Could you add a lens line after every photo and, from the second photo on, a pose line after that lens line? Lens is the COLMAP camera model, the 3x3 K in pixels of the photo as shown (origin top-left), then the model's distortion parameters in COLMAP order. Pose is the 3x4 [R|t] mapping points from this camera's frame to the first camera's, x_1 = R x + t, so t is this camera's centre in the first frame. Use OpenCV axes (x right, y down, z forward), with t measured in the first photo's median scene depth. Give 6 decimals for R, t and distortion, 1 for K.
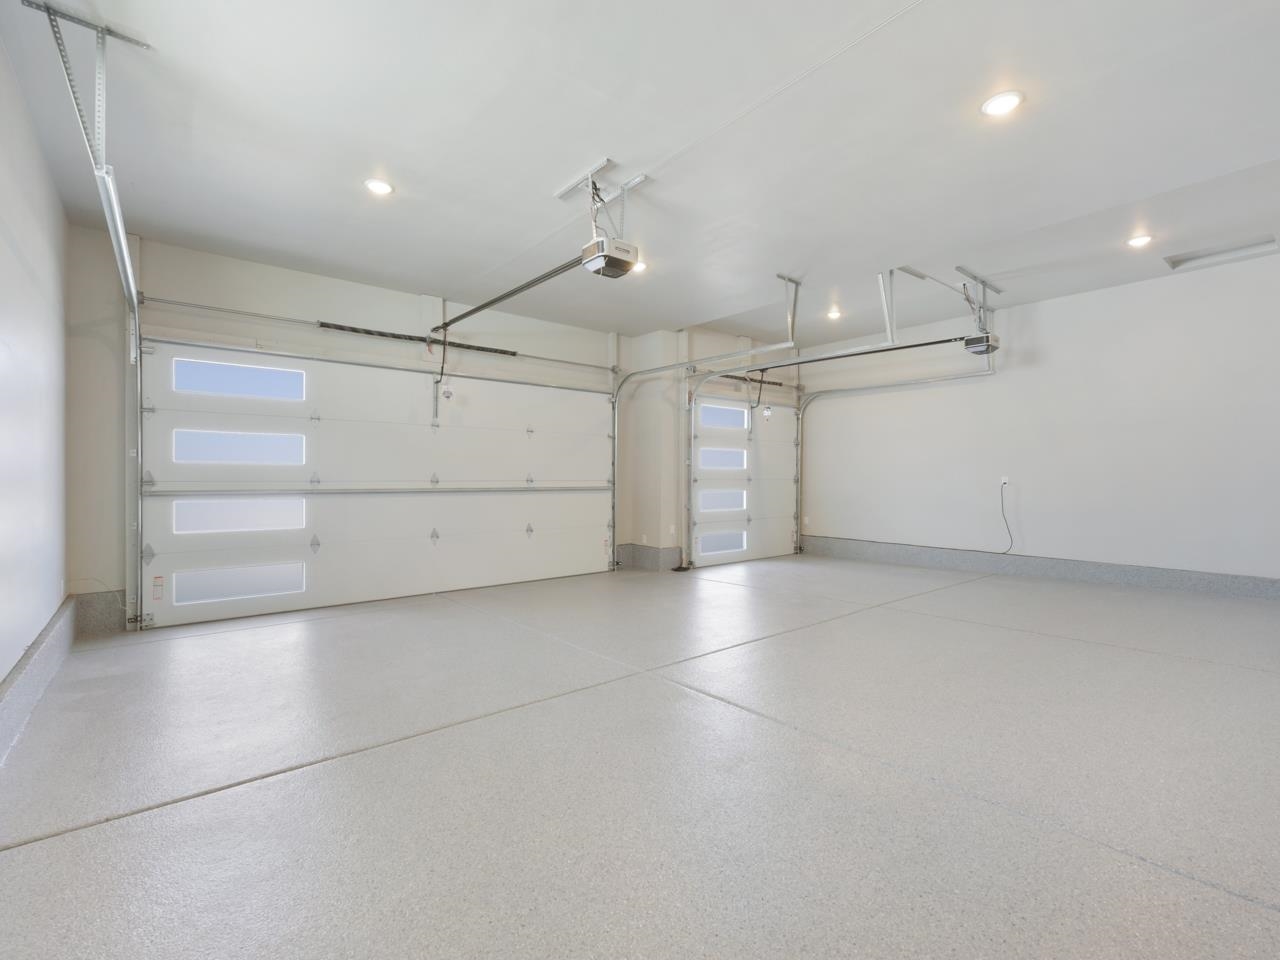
lens RADIAL K [[574.2, 0, 633.9], [0, 574.2, 475.0], [0, 0, 1]] dist [-0.002171, -0.000586]
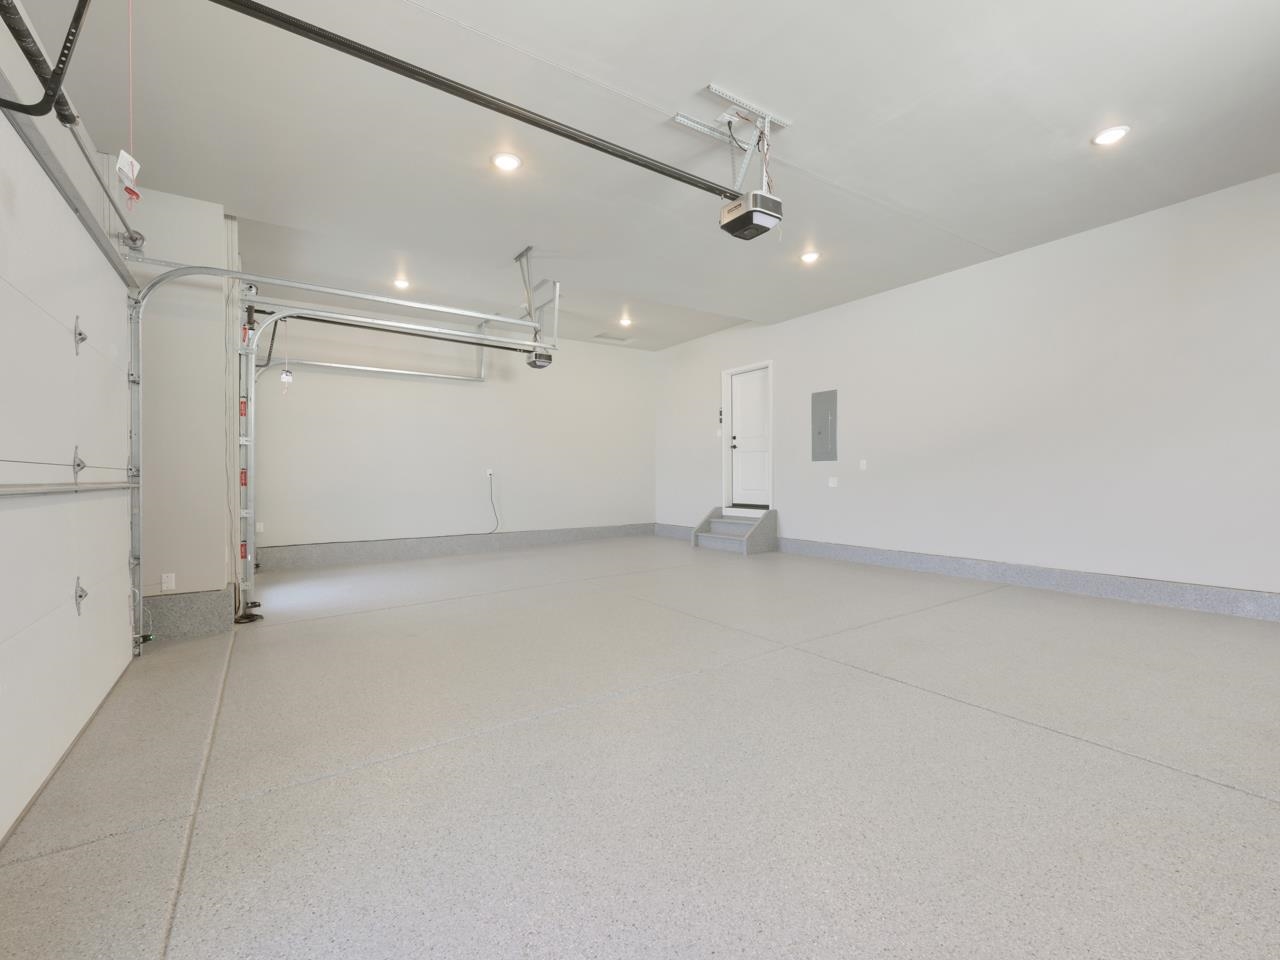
lens RADIAL K [[574.2, 0, 636.3], [0, 574.2, 481.5], [0, 0, 1]] dist [-0.002171, -0.000586]
pose [[0.091742, -0.010516, 0.995727, -0.518070], [0.004045, 0.999940, 0.010188, 0.017407], [-0.995775, 0.003093, 0.091779, 0.586022]]
